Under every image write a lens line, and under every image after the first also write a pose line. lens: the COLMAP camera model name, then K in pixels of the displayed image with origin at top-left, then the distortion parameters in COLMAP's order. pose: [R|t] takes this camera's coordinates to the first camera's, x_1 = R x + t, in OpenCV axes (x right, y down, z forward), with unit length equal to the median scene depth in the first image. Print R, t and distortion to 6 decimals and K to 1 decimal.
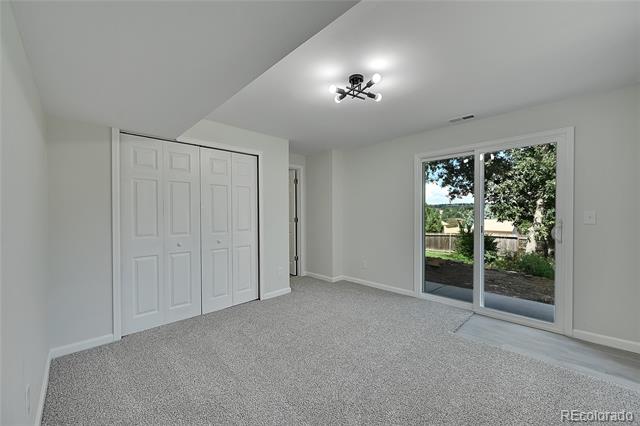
lens RADIAL K [[253.1, 0, 319.0], [0, 253.1, 212.2], [0, 0, 1]] dist [0.004089, -0.000164]
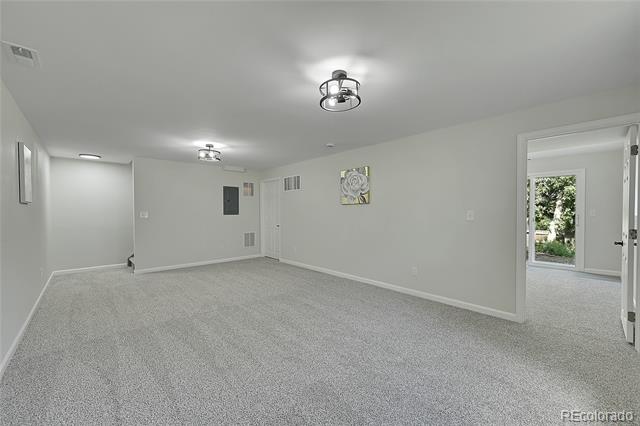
lens RADIAL K [[253.1, 0, 320.6], [0, 253.1, 214.7], [0, 0, 1]] dist [0.004089, -0.000164]
pose [[0.999816, -0.003285, -0.018883, -0.342178], [0.003463, 0.999950, 0.009422, 0.005995], [0.018851, -0.009486, 0.999777, -0.341402]]
